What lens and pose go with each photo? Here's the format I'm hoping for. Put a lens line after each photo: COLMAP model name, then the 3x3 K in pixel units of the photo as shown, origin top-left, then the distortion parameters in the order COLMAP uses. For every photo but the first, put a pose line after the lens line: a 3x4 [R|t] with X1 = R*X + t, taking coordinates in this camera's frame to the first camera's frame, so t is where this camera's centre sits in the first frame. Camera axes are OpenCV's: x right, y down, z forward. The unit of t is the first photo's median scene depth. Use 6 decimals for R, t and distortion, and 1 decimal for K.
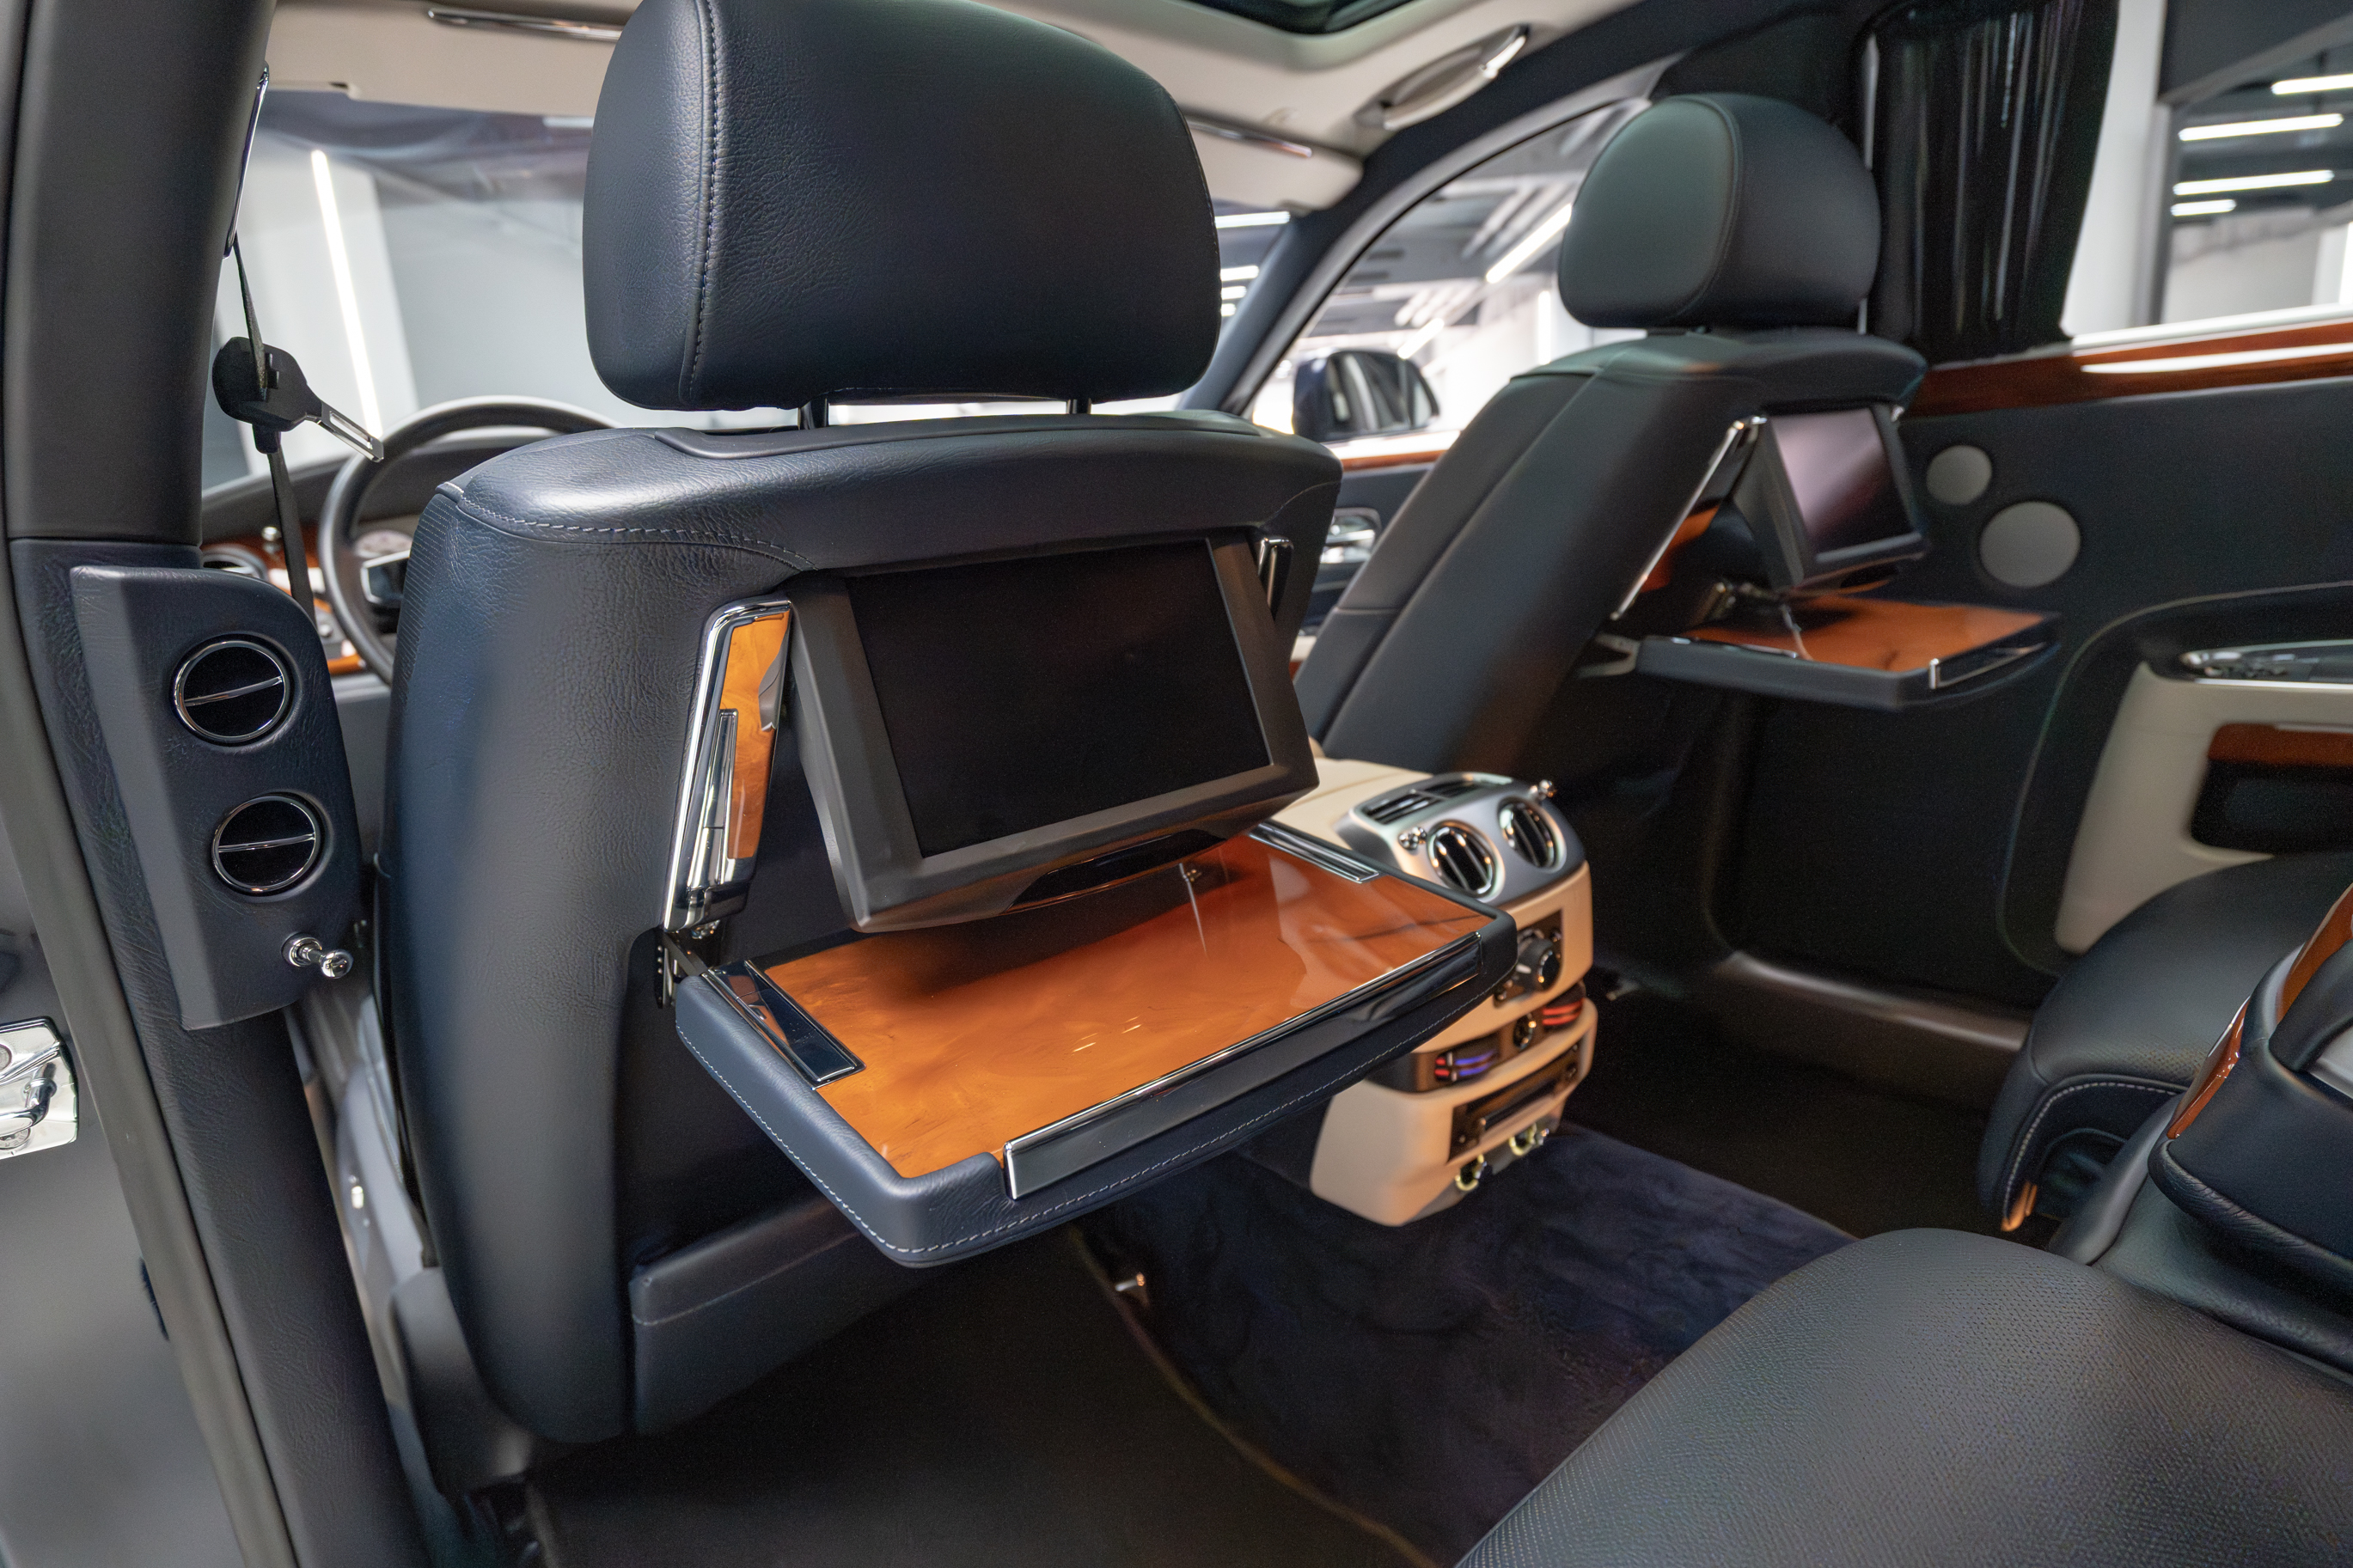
lens RADIAL K [[1243.6, 0, 1175.4], [0, 1243.6, 773.2], [0, 0, 1]] dist [0.007603, 0.003036]
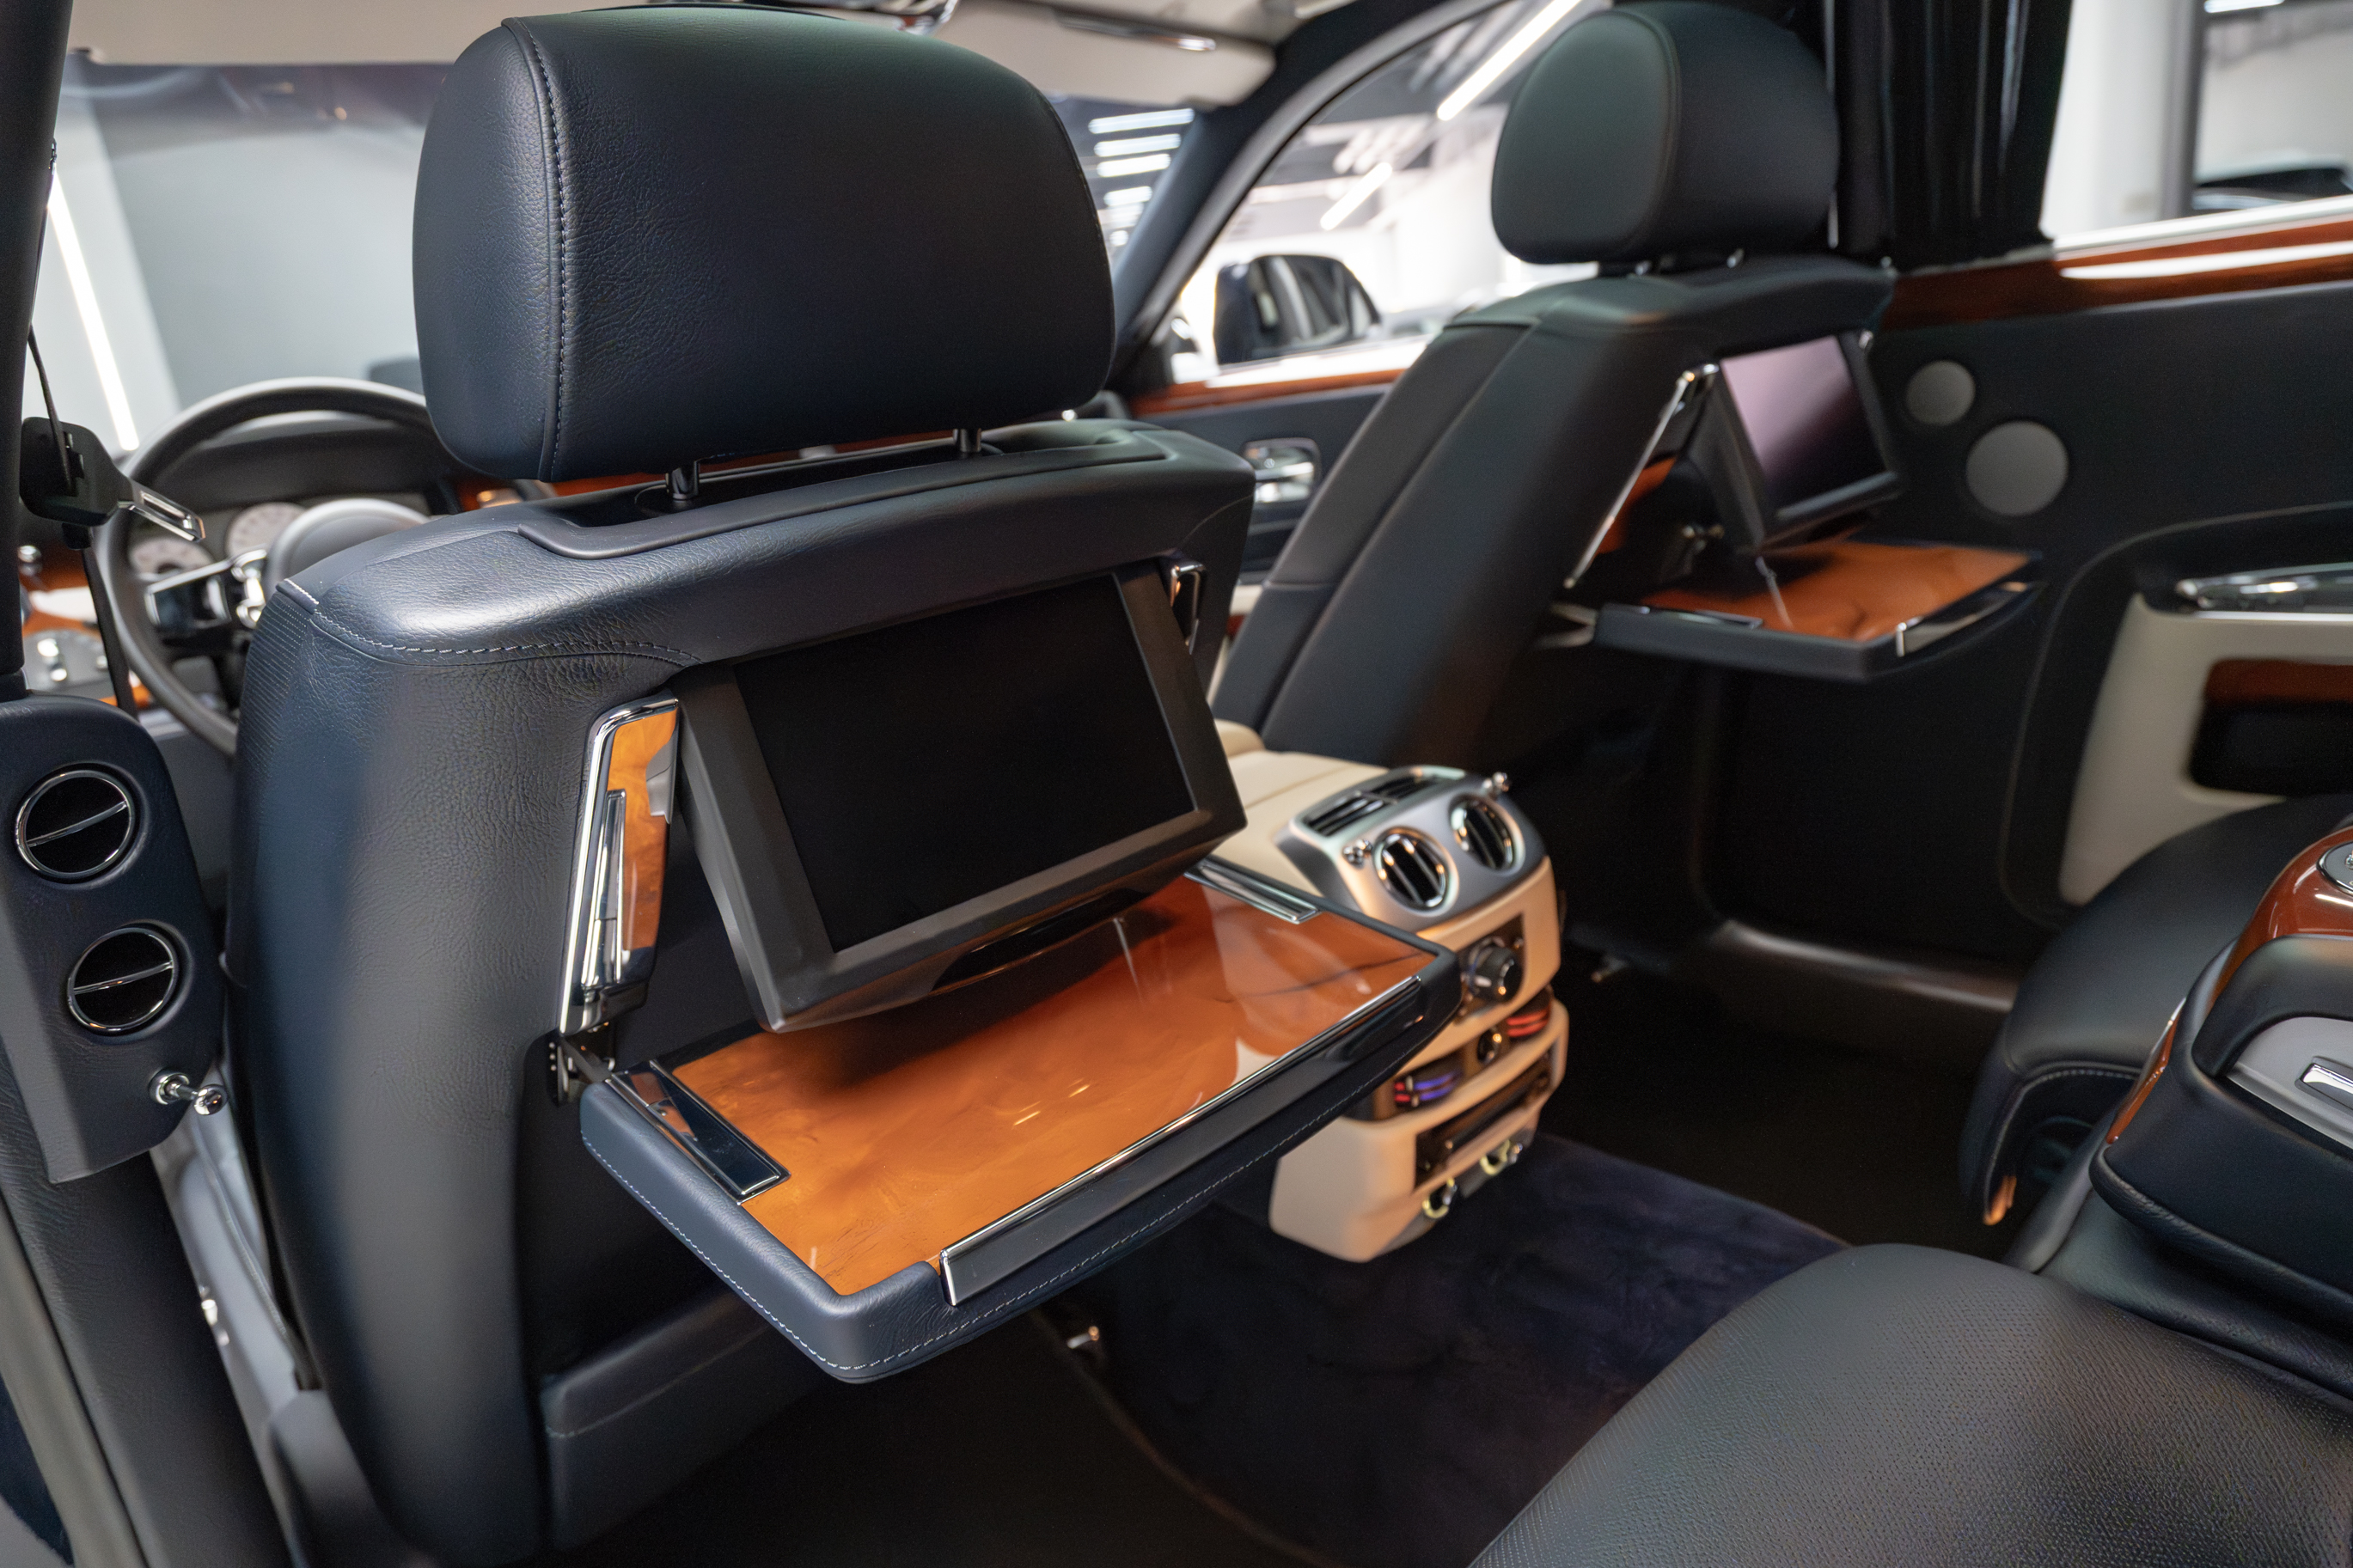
lens RADIAL K [[1465.6, 0, 1178.7], [0, 1465.6, 767.8], [0, 0, 1]] dist [0.016671, -0.005050]
pose [[0.997194, -0.058923, 0.046180, 0.010545], [0.056914, 0.997423, 0.043693, -0.064876], [-0.048636, -0.040942, 0.997977, -0.082049]]
